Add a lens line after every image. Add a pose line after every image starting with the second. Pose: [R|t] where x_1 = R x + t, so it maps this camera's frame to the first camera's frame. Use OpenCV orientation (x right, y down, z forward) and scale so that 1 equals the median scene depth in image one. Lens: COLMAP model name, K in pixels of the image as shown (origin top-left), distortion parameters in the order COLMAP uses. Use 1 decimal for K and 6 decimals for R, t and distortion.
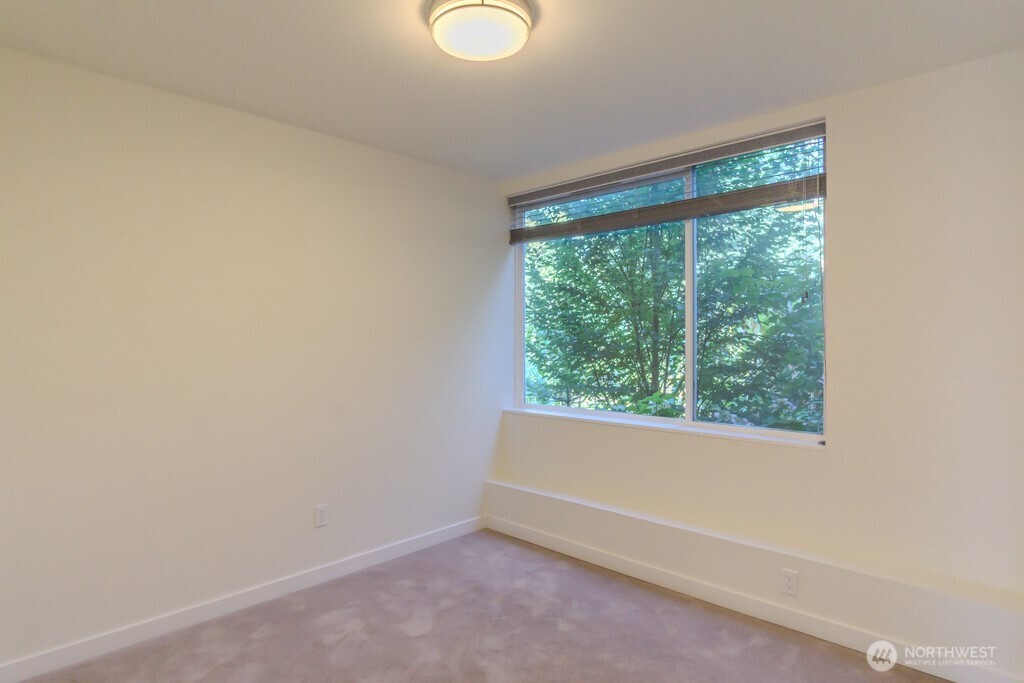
lens RADIAL K [[556.5, 0, 514.0], [0, 556.5, 336.9], [0, 0, 1]] dist [-0.025654, 0.001238]
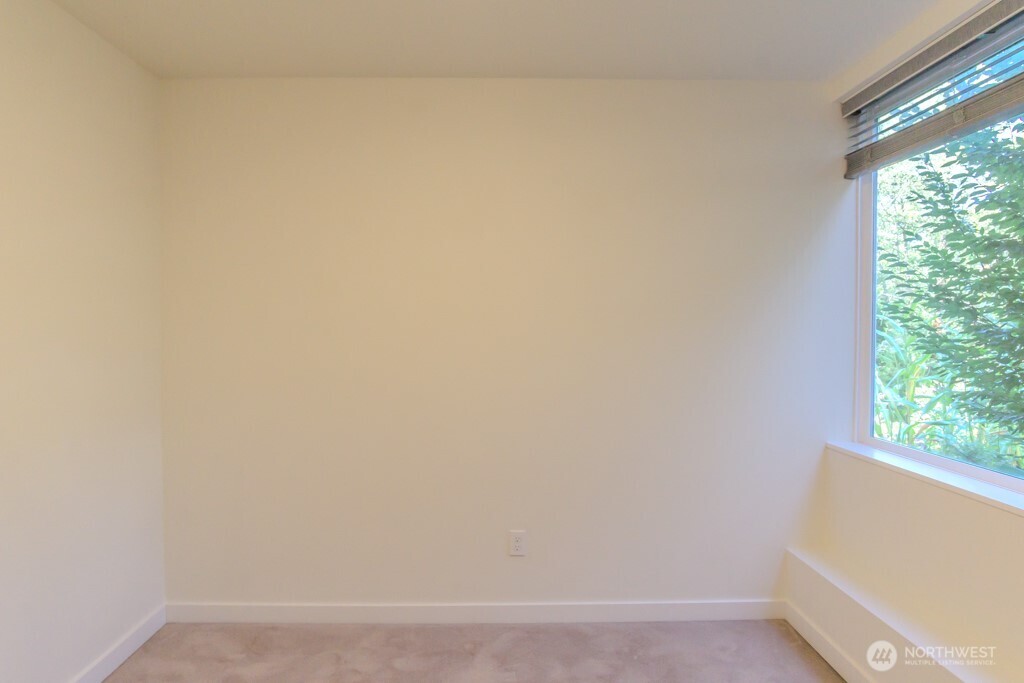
lens RADIAL K [[556.5, 0, 512.9], [0, 556.5, 342.4], [0, 0, 1]] dist [-0.025654, 0.001238]
pose [[0.705119, 0.025261, -0.708639, 0.179851], [-0.003961, 0.999490, 0.031688, -0.003119], [0.709078, -0.019537, 0.704859, 0.327144]]
